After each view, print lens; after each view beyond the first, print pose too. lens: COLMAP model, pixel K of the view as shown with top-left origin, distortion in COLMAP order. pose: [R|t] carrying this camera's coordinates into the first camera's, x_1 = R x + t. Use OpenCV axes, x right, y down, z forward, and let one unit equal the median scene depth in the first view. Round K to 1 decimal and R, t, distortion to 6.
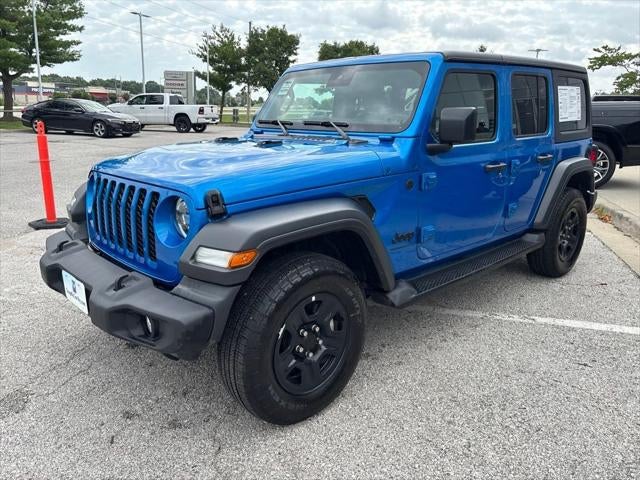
lens RADIAL K [[488.0, 0, 318.2], [0, 488.0, 239.0], [0, 0, 1]] dist [0.057189, -0.071568]
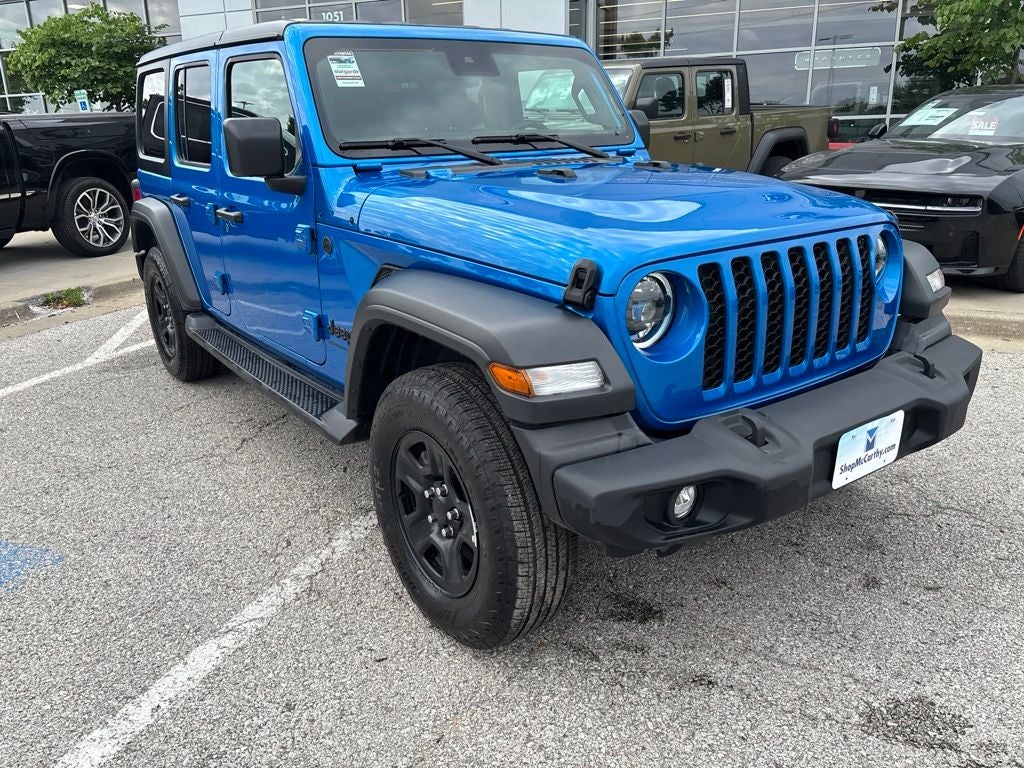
lens RADIAL K [[780.8, 0, 509.2], [0, 780.8, 382.4], [0, 0, 1]] dist [0.057189, -0.071568]
pose [[0.125012, -0.323395, 0.937970, -0.144014], [0.274724, 0.919705, 0.280483, -0.033914], [-0.953362, 0.222619, 0.203818, 0.127343]]
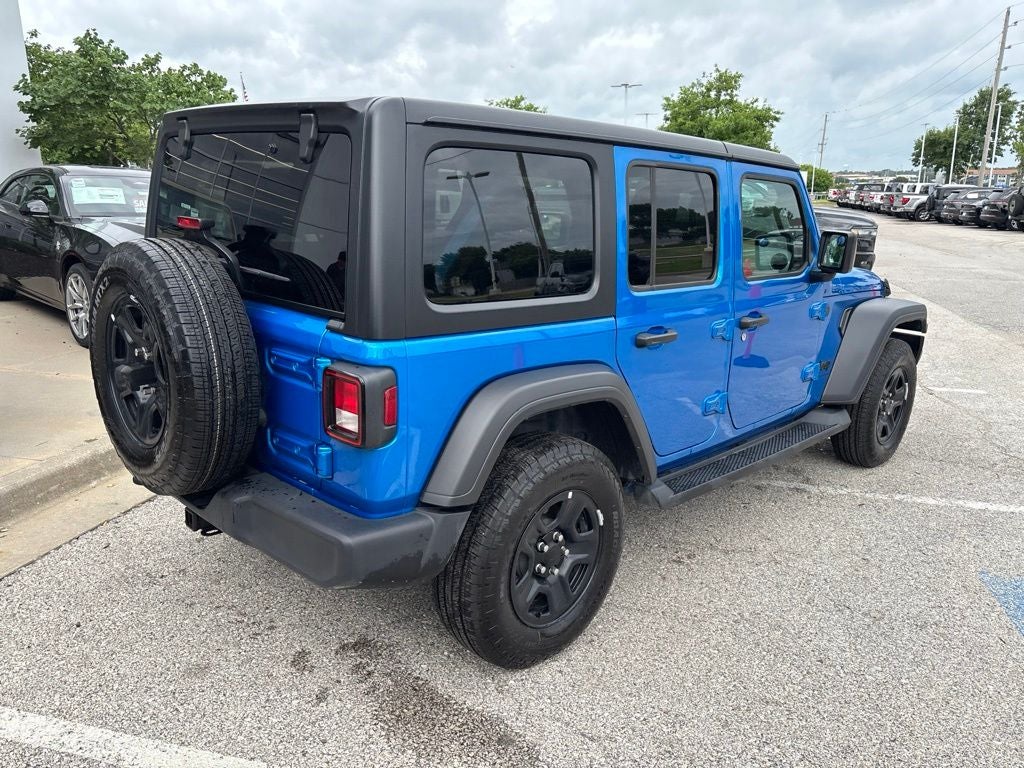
lens RADIAL K [[783.6, 0, 512.0], [0, 783.6, 384.0], [0, 0, 1]] dist [0.011433, 0.005120]
pose [[-0.998023, -0.030538, -0.054926, 0.057649], [-0.053370, 0.873324, 0.484207, -0.097234], [0.033181, 0.486182, -0.873228, 0.341658]]
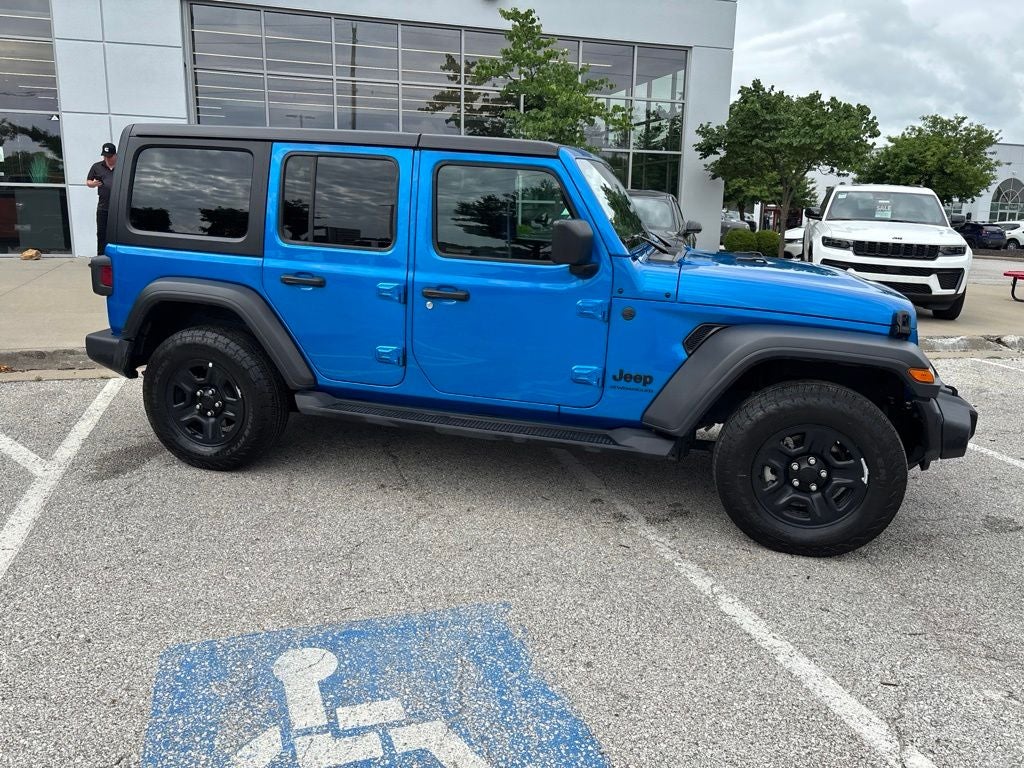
lens RADIAL K [[782.3, 0, 509.0], [0, 782.3, 371.1], [0, 0, 1]] dist [0.047640, -0.057983]
pose [[-0.533353, -0.218311, 0.817236, -0.148717], [0.174595, 0.916908, 0.358882, -0.079061], [-0.827678, 0.334096, -0.450919, 0.273019]]
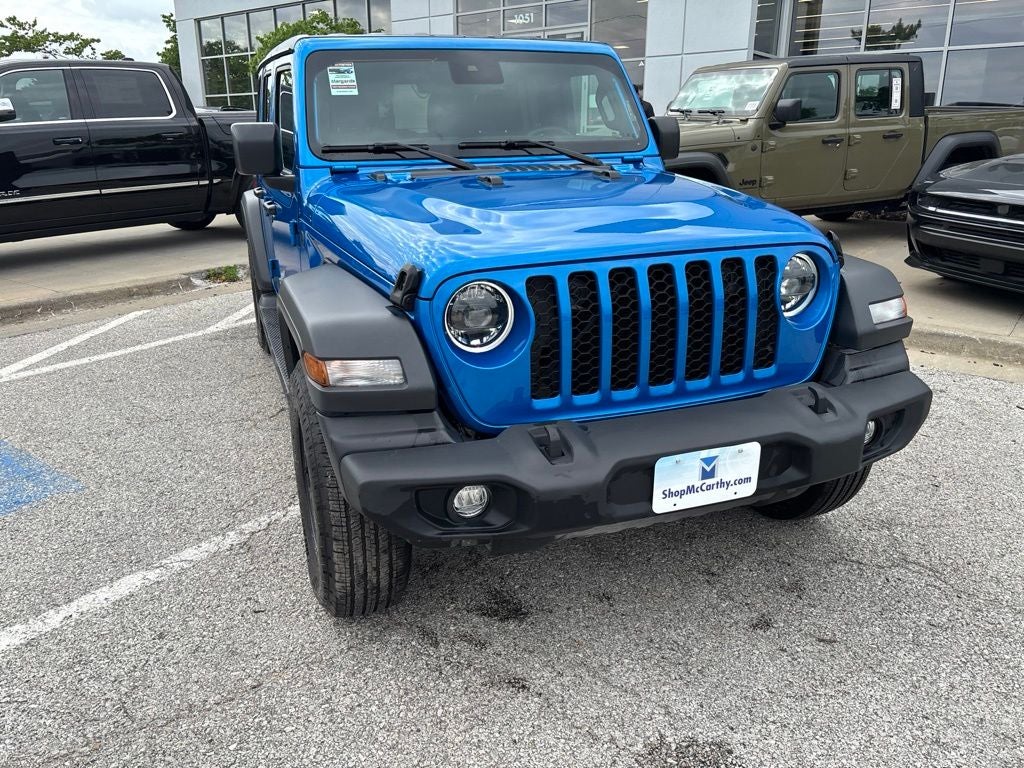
lens RADIAL K [[780.8, 0, 509.2], [0, 780.8, 382.4], [0, 0, 1]] dist [0.057189, -0.071568]
pose [[0.392900, -0.301955, 0.868592, -0.137000], [0.249662, 0.944101, 0.215272, -0.023918], [-0.885041, 0.132274, 0.446324, 0.085841]]
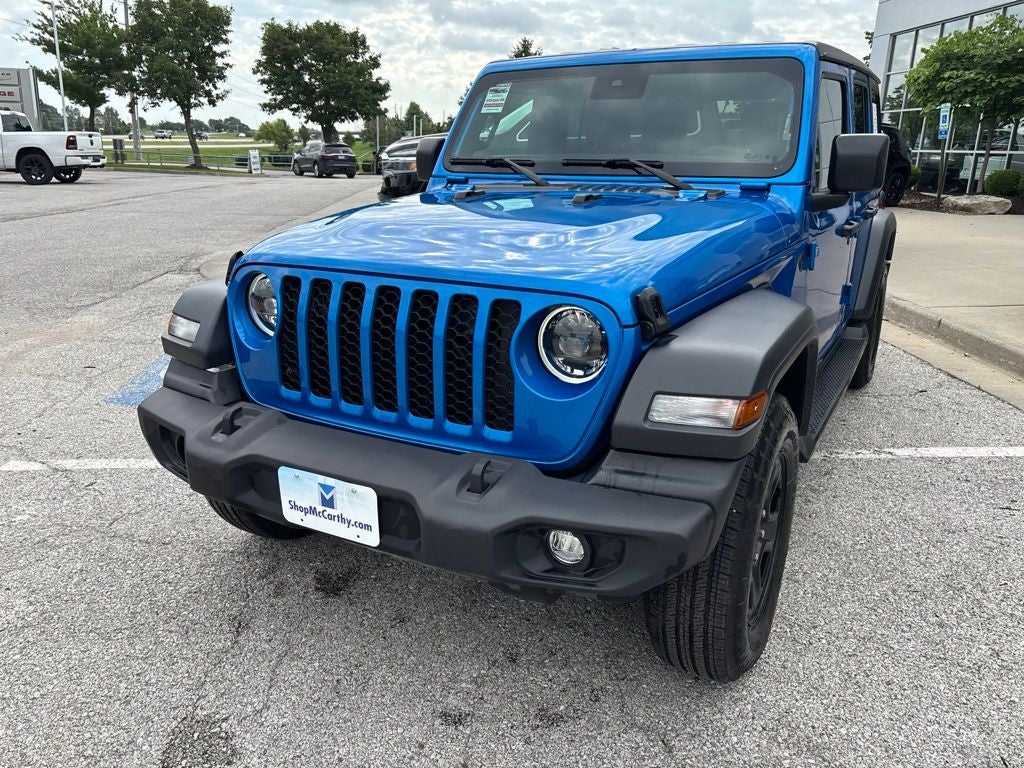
lens RADIAL K [[782.7, 0, 508.9], [0, 782.7, 391.3], [0, 0, 1]] dist [0.061560, -0.083703]
pose [[0.952538, -0.095569, 0.289028, -0.057967], [0.080872, 0.994769, 0.062401, -0.004942], [-0.293480, -0.036065, 0.955285, 0.018776]]
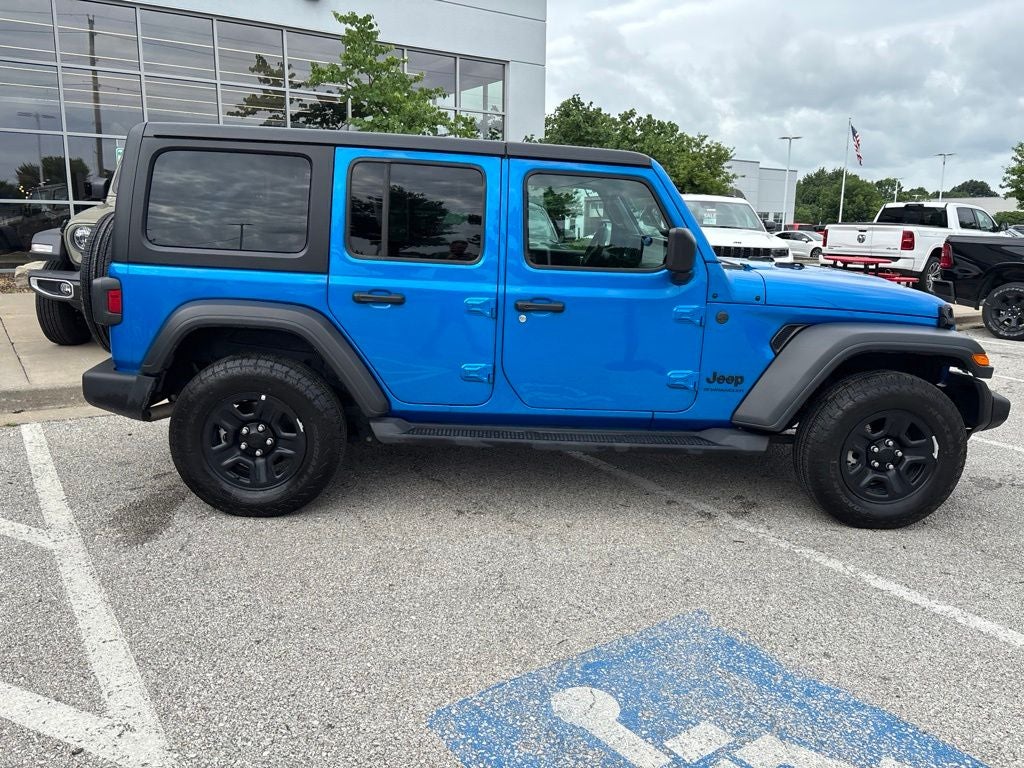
lens RADIAL K [[782.3, 0, 509.0], [0, 782.3, 371.1], [0, 0, 1]] dist [0.047640, -0.057983]
pose [[-0.762495, -0.166526, 0.625196, -0.098960], [0.123686, 0.910969, 0.393493, -0.089026], [-0.635061, 0.377365, -0.674013, 0.322804]]
